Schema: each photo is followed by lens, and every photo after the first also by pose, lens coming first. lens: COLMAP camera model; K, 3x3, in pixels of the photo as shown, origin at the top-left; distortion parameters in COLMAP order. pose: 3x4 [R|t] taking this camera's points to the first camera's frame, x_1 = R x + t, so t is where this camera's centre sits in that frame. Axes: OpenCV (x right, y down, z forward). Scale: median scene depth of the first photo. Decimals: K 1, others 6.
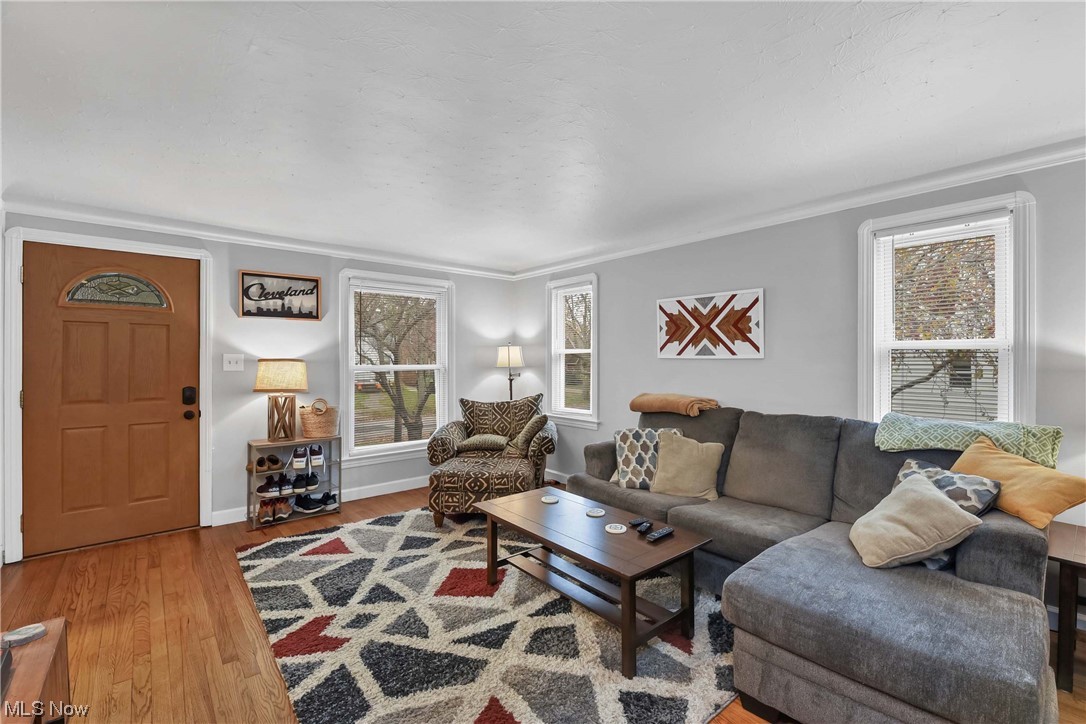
lens RADIAL K [[465.7, 0, 556.9], [0, 465.7, 361.6], [0, 0, 1]] dist [-0.002450, -0.001280]
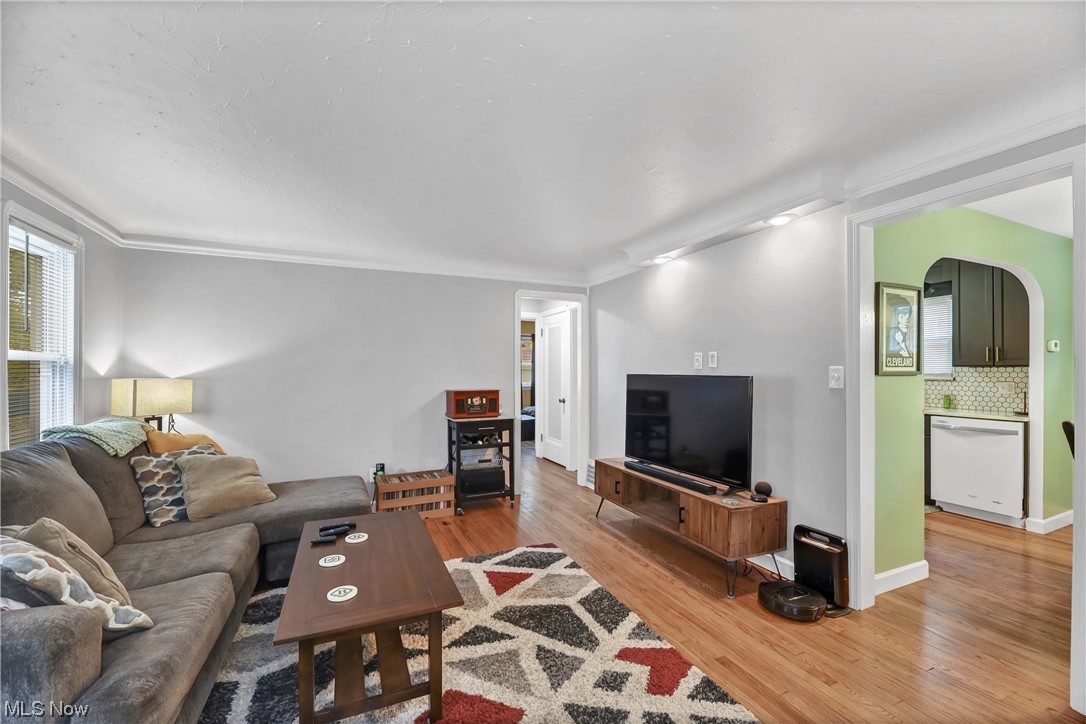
lens RADIAL K [[446.8, 0, 544.8], [0, 446.8, 367.5], [0, 0, 1]] dist [-0.001912, -0.001907]
pose [[-0.956095, 0.003086, 0.293042, -0.345783], [0.002221, 0.999992, -0.003285, -0.002639], [-0.293050, -0.002489, -0.956094, 1.150478]]
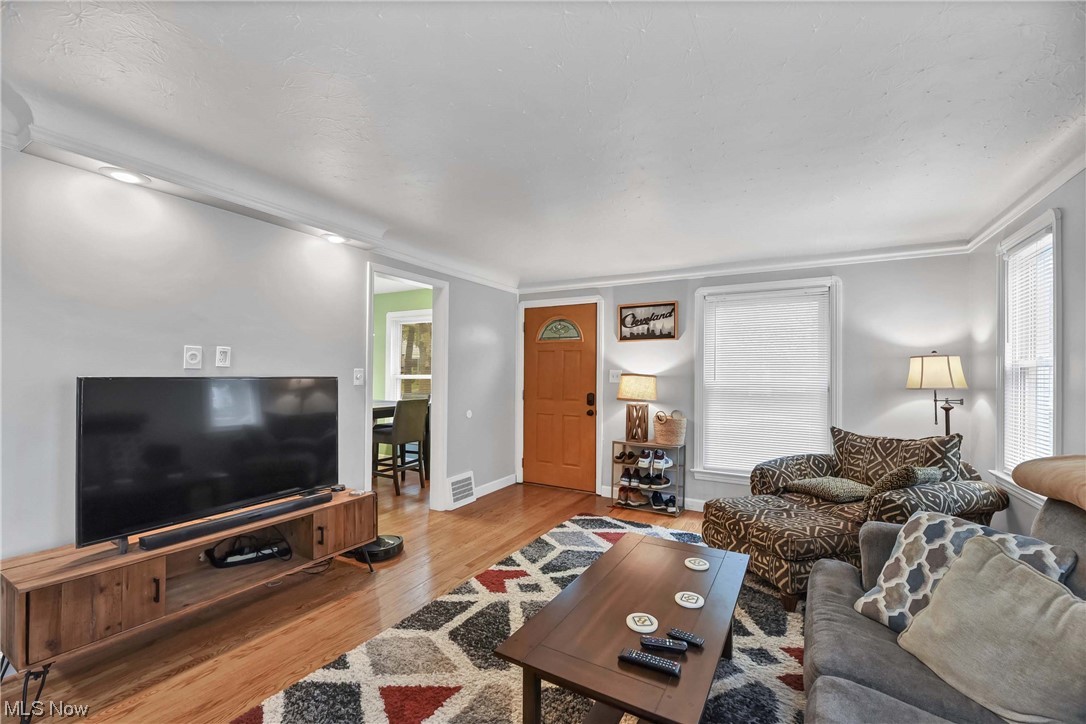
lens RADIAL K [[446.8, 0, 549.1], [0, 446.8, 368.6], [0, 0, 1]] dist [-0.001912, -0.001907]
pose [[0.333240, -0.006053, -0.942823, 0.446878], [-0.014595, 0.999826, -0.011578, -0.002279], [0.942729, 0.017619, 0.333094, 0.412528]]
